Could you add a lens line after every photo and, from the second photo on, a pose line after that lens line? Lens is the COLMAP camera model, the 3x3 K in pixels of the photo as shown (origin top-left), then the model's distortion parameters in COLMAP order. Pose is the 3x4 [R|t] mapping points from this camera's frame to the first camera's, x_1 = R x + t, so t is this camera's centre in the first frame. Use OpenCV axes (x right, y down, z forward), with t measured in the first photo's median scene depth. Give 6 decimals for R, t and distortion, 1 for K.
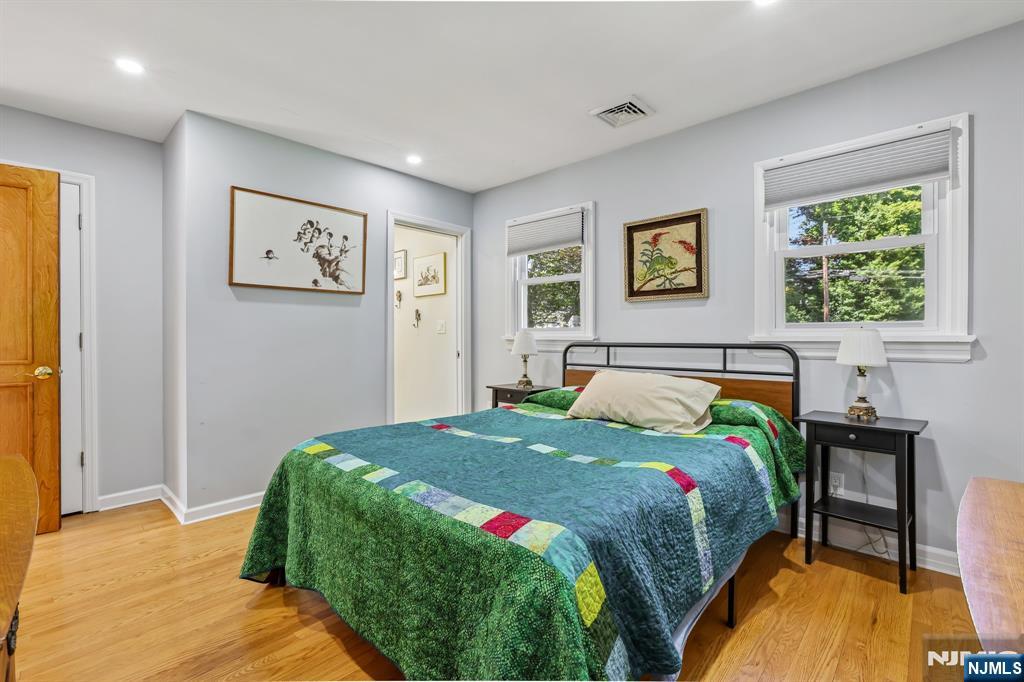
lens RADIAL K [[469.2, 0, 509.1], [0, 469.2, 338.0], [0, 0, 1]] dist [-0.042671, 0.019080]
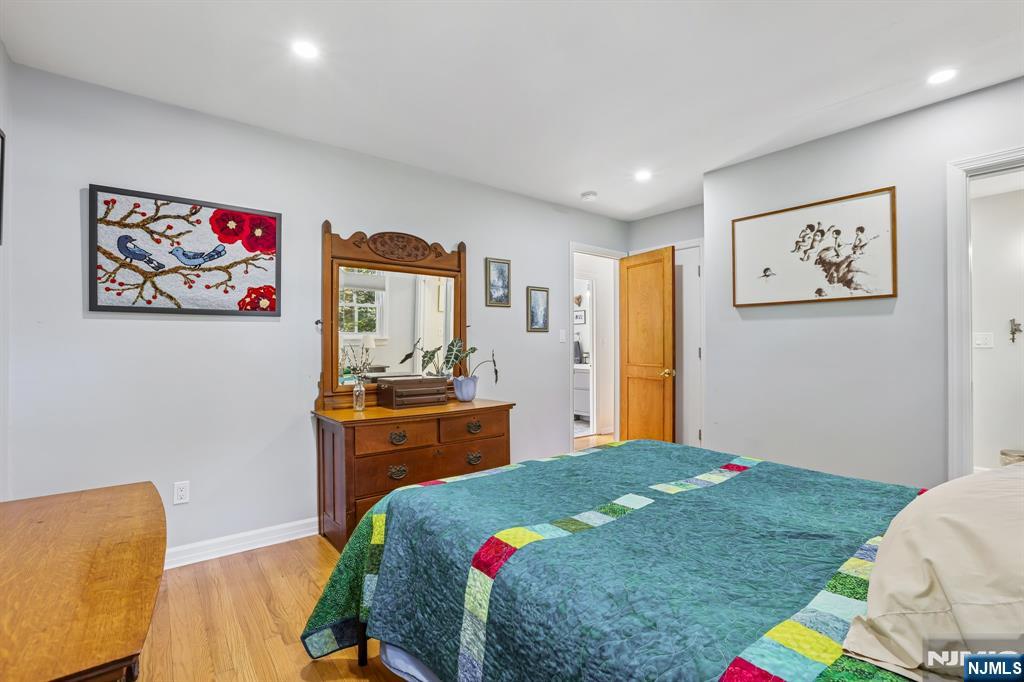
lens RADIAL K [[469.2, 0, 509.1], [0, 469.2, 338.0], [0, 0, 1]] dist [-0.042671, 0.019080]
pose [[-0.162507, -0.013948, -0.986609, 0.541550], [-0.005950, 0.999896, -0.013156, -0.017073], [0.986690, 0.003732, -0.162573, 0.563395]]
